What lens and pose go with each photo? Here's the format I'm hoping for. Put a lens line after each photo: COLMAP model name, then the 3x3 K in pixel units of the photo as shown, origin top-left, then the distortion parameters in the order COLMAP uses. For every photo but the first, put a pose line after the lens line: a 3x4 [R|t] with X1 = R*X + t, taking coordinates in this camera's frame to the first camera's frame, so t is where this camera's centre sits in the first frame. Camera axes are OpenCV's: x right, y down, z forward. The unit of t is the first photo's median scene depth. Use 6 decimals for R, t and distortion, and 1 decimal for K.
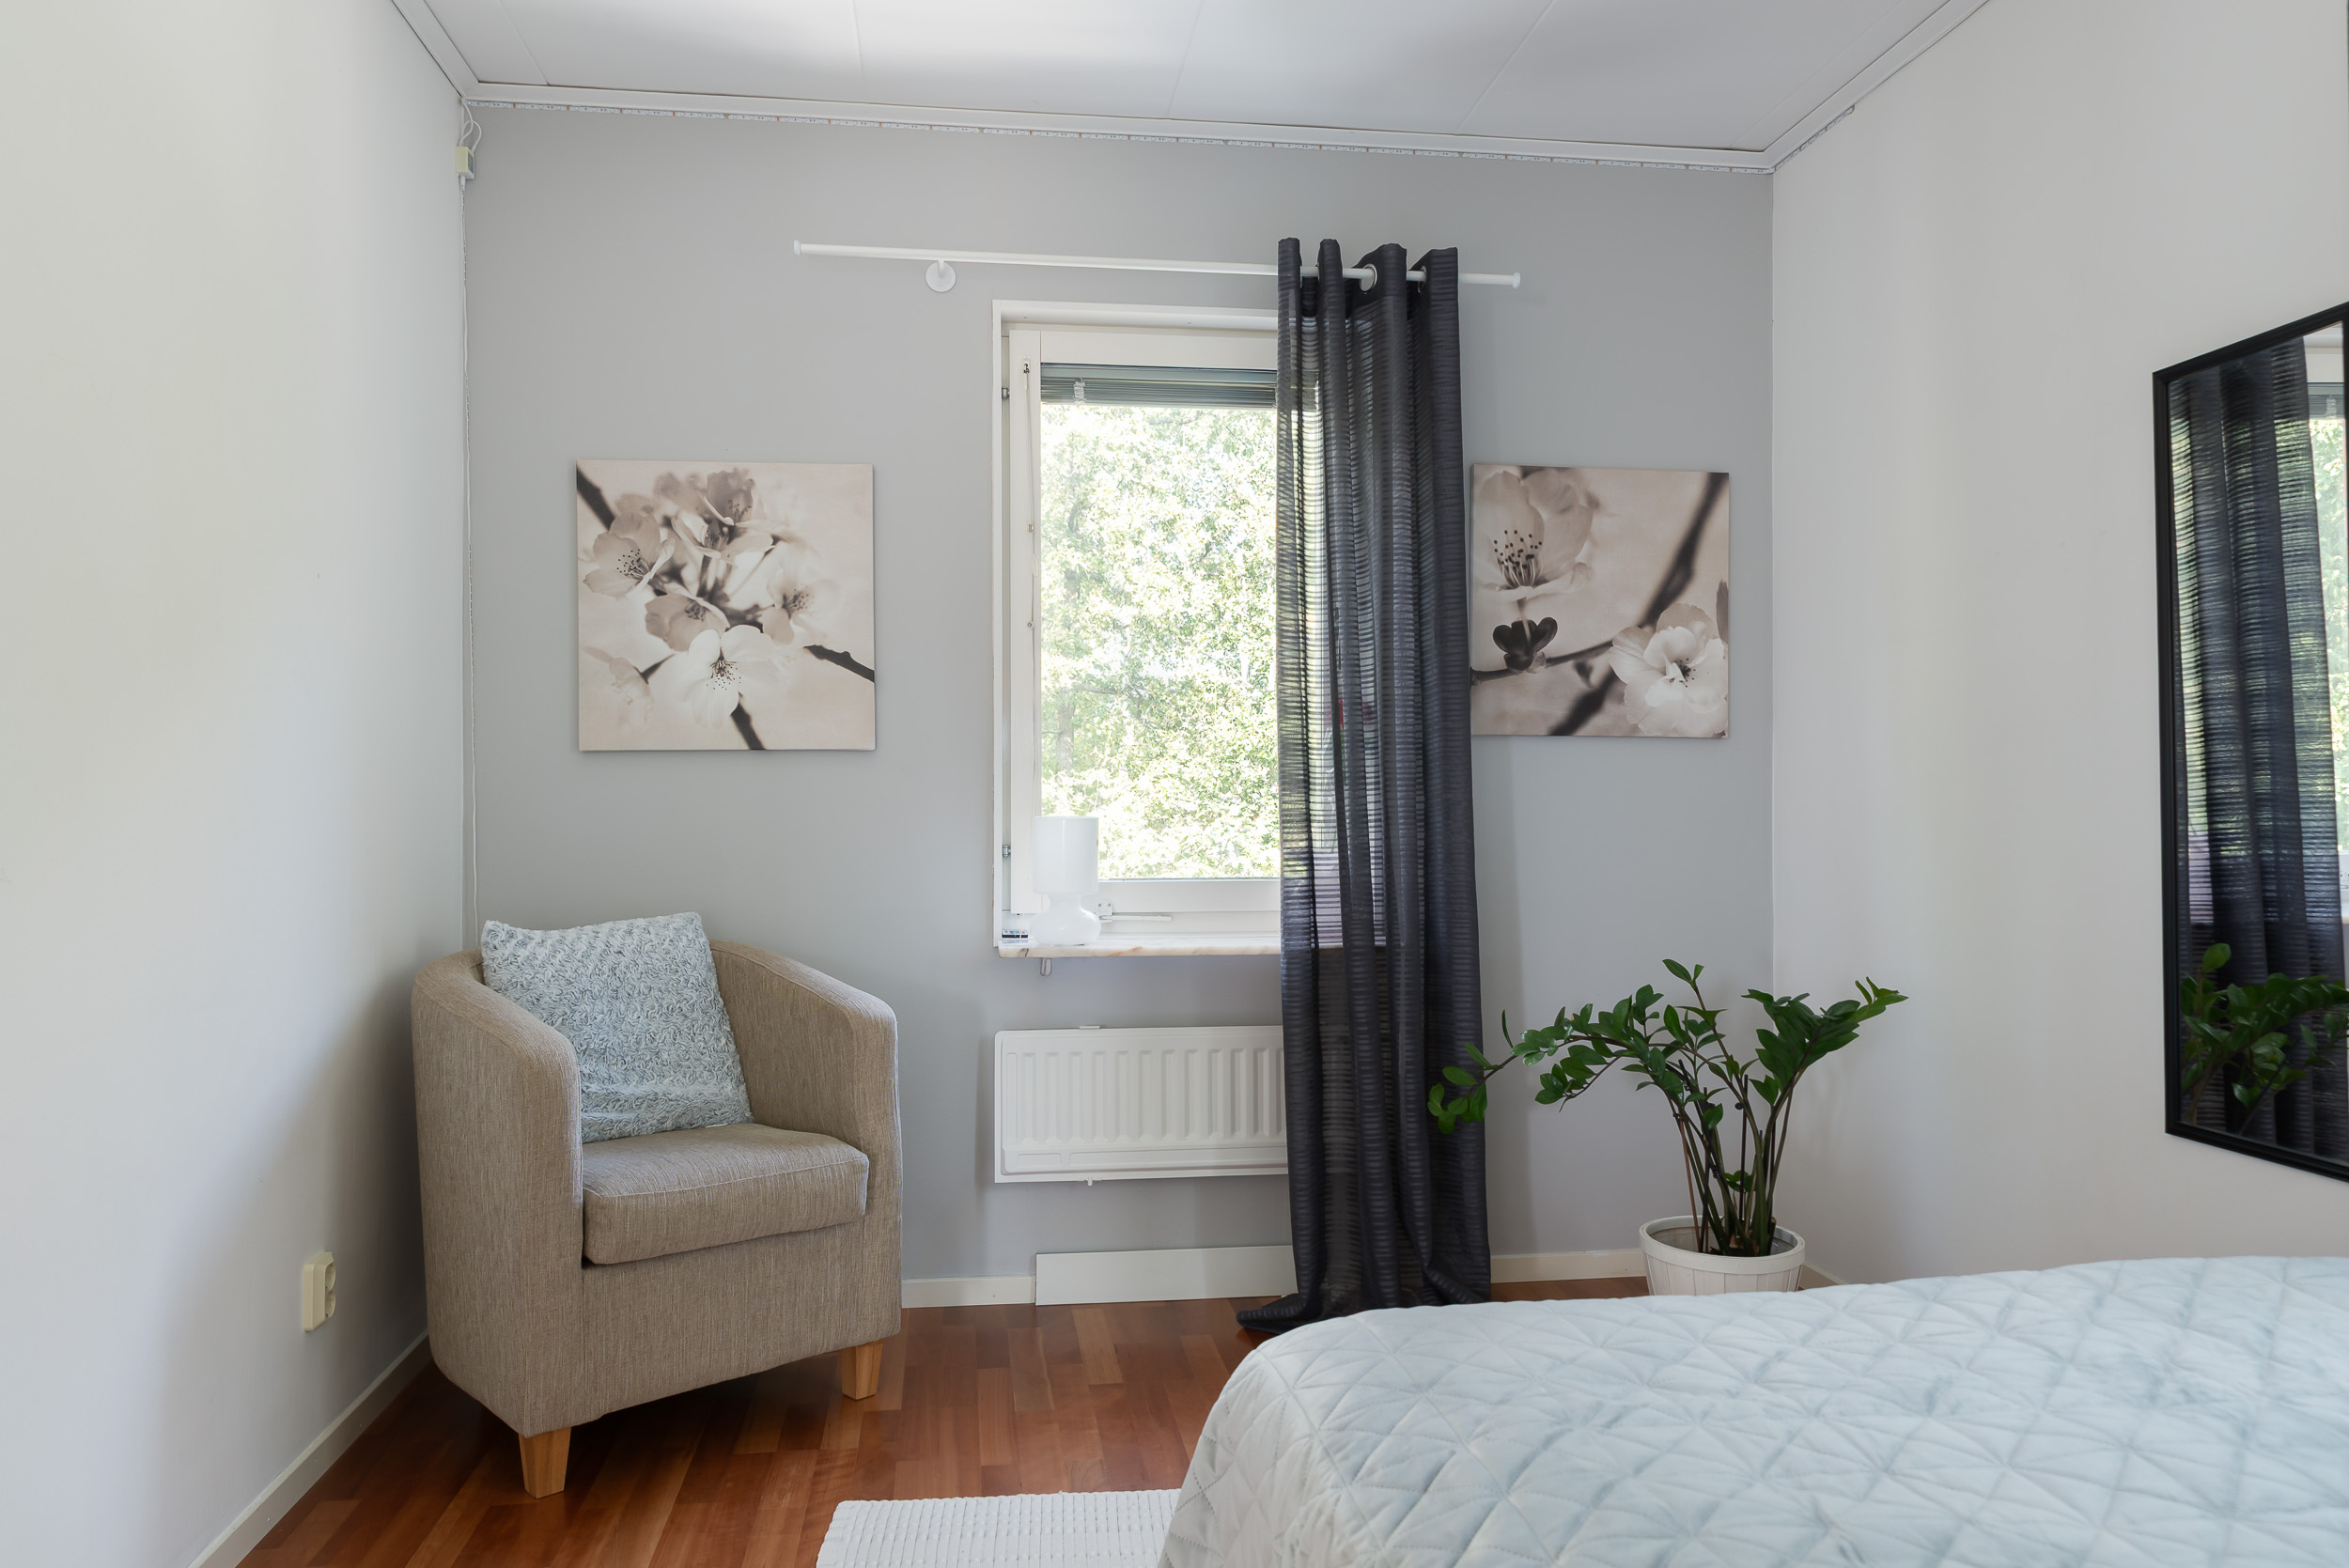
lens RADIAL K [[1597.8, 0, 1174.0], [0, 1597.8, 805.7], [0, 0, 1]] dist [0.008992, -0.002014]
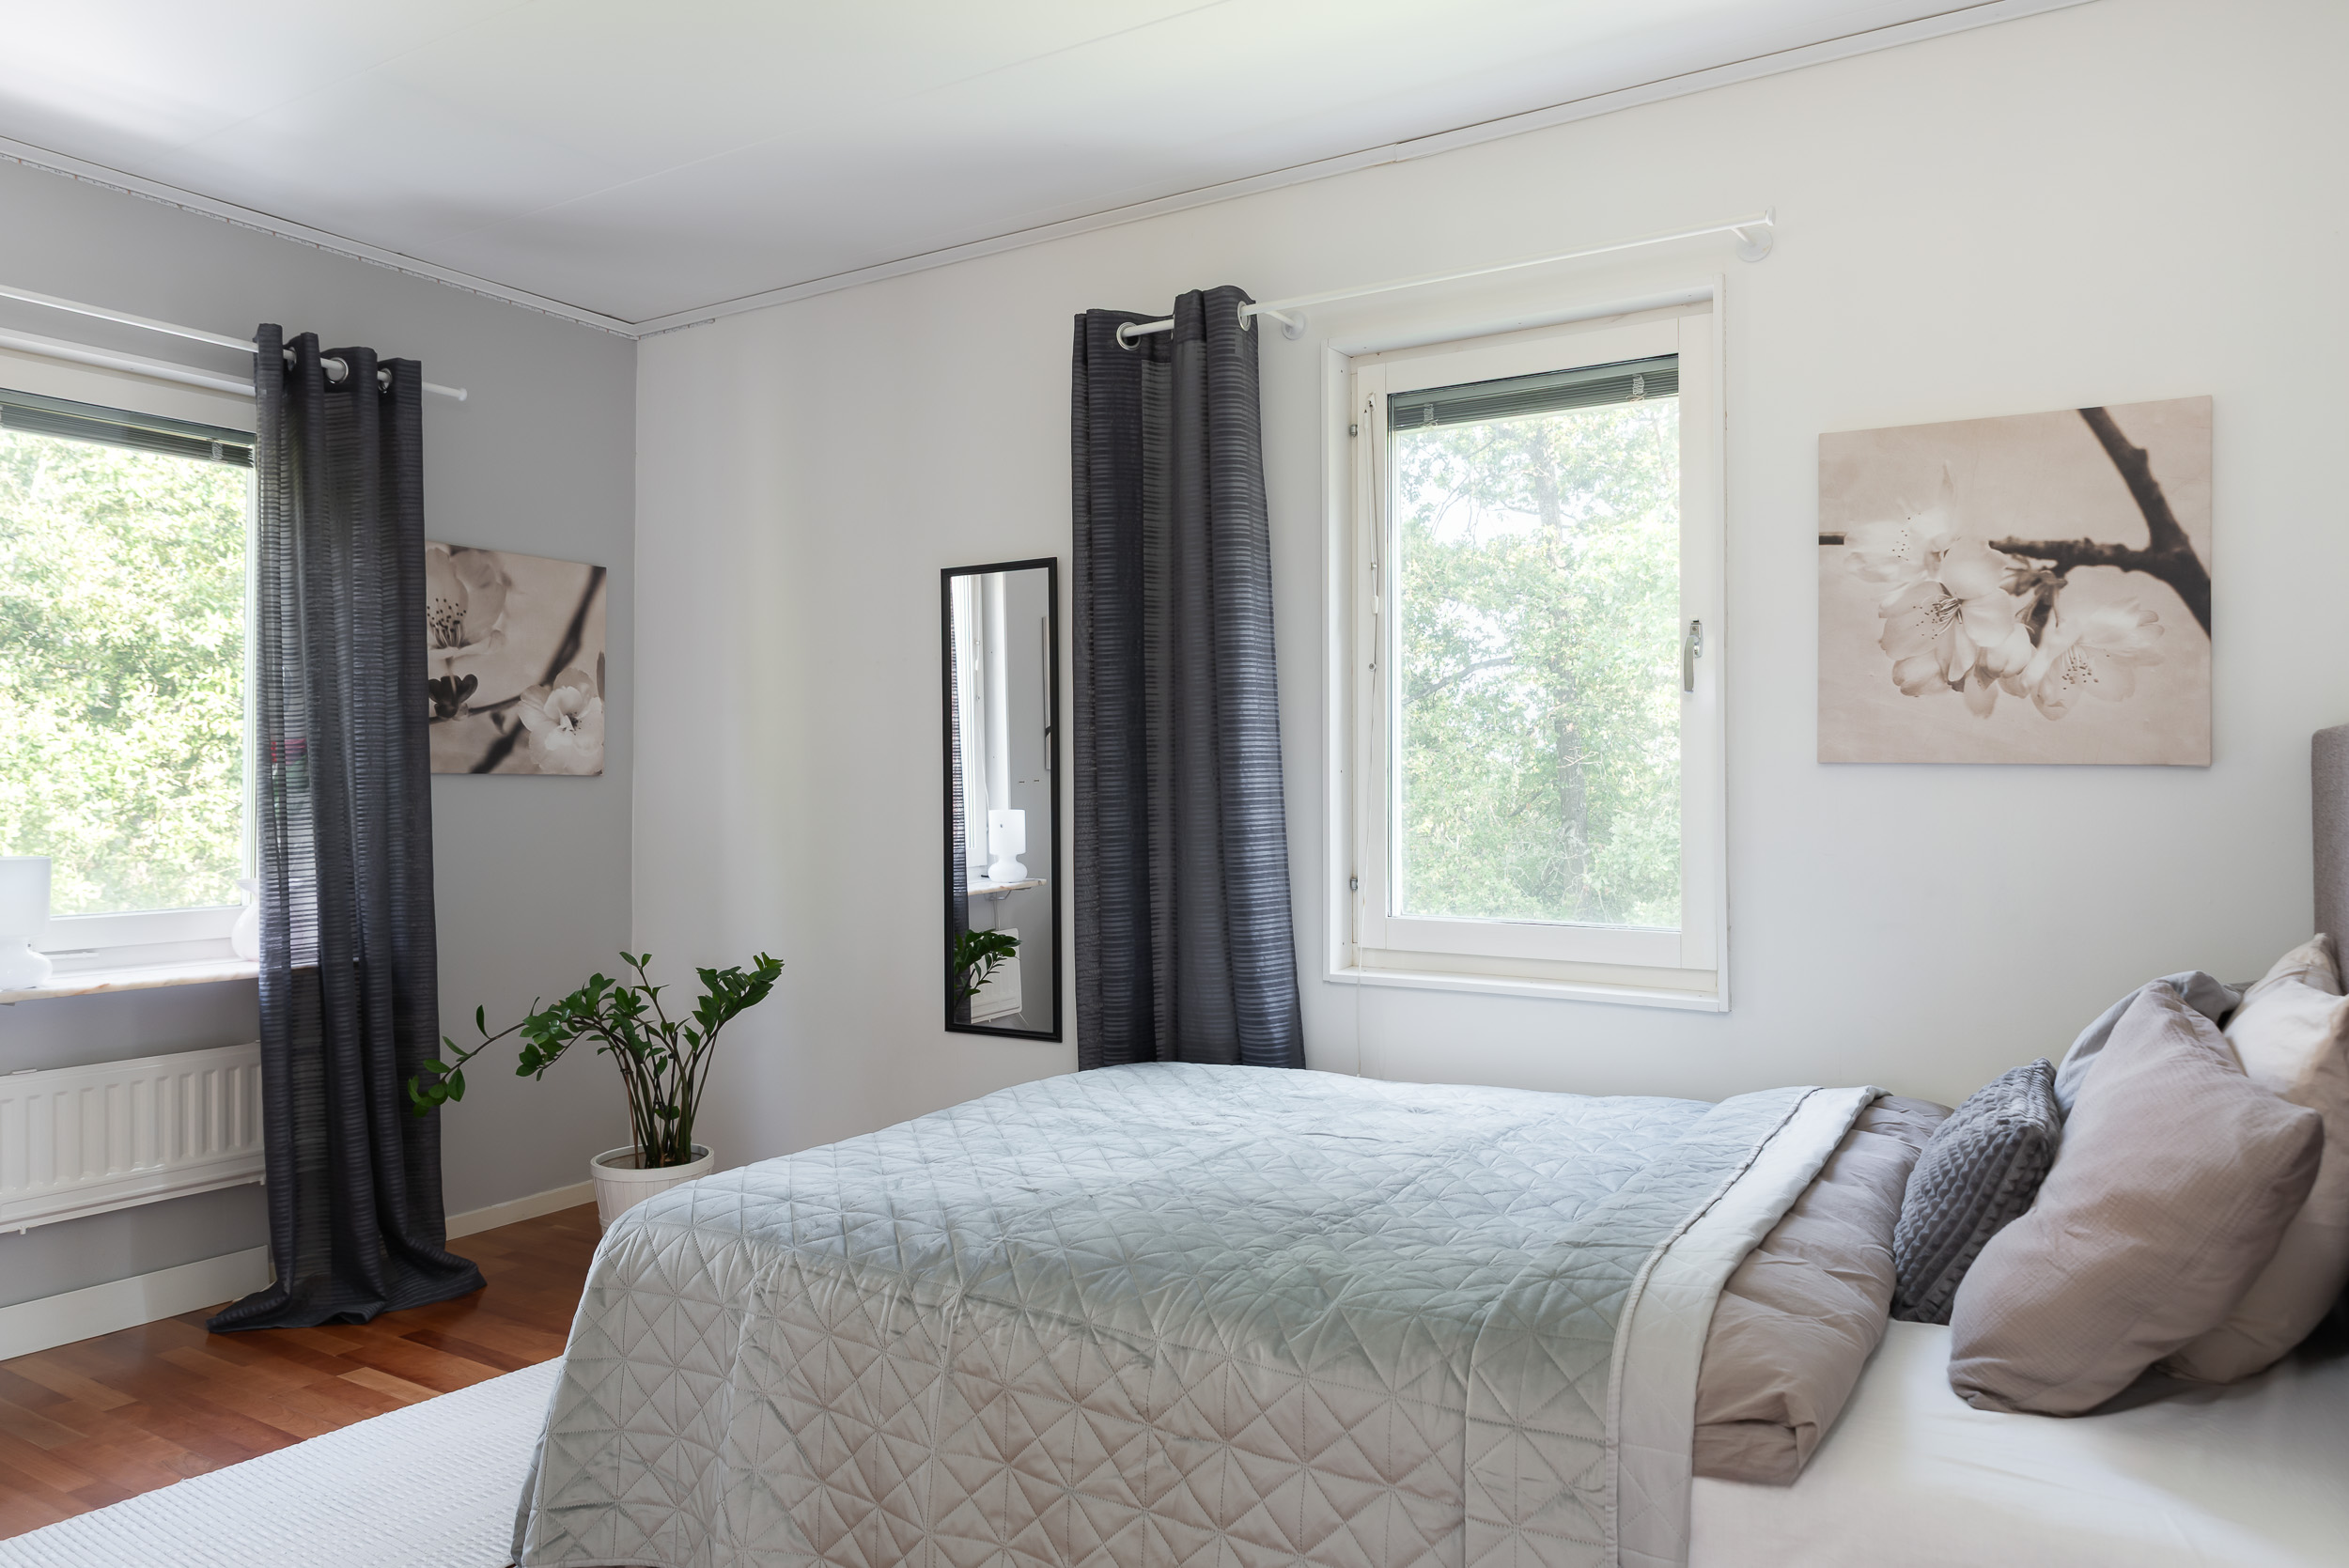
lens RADIAL K [[1597.8, 0, 1174.0], [0, 1597.8, 805.7], [0, 0, 1]] dist [0.008992, -0.002014]
pose [[0.642096, -0.011008, 0.766545, -0.348944], [0.006359, 0.999939, 0.009032, -0.028255], [-0.766598, -0.000925, 0.642127, -0.165737]]
